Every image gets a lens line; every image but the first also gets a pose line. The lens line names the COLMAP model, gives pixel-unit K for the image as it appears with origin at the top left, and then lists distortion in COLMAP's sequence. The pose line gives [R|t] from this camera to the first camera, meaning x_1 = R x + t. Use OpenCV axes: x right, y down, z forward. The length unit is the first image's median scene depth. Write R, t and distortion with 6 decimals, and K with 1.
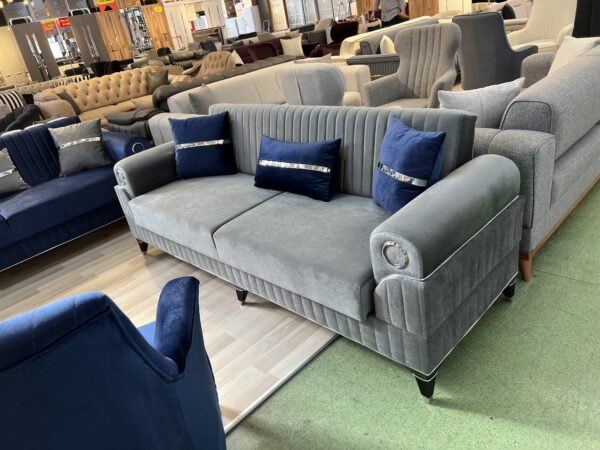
lens RADIAL K [[451.7, 0, 300.0], [0, 451.7, 225.0], [0, 0, 1]] dist [0.025412, -0.003543]
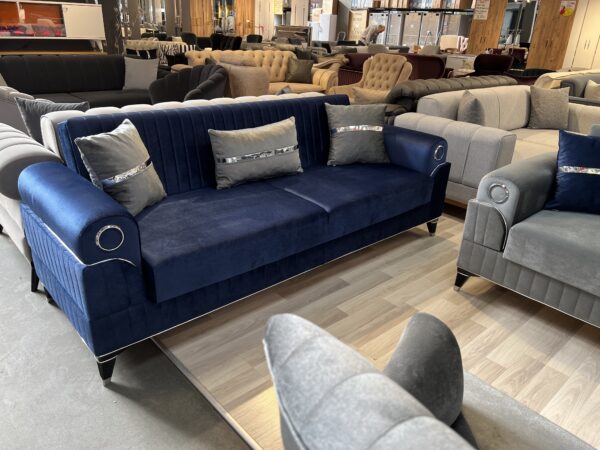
lens RADIAL K [[451.7, 0, 300.0], [0, 451.7, 225.0], [0, 0, 1]] dist [0.025412, -0.003543]
pose [[0.974720, 0.220191, 0.037903, -0.279464], [-0.219005, 0.975163, -0.033068, 0.017140], [-0.044243, 0.023931, 0.998734, 0.099129]]
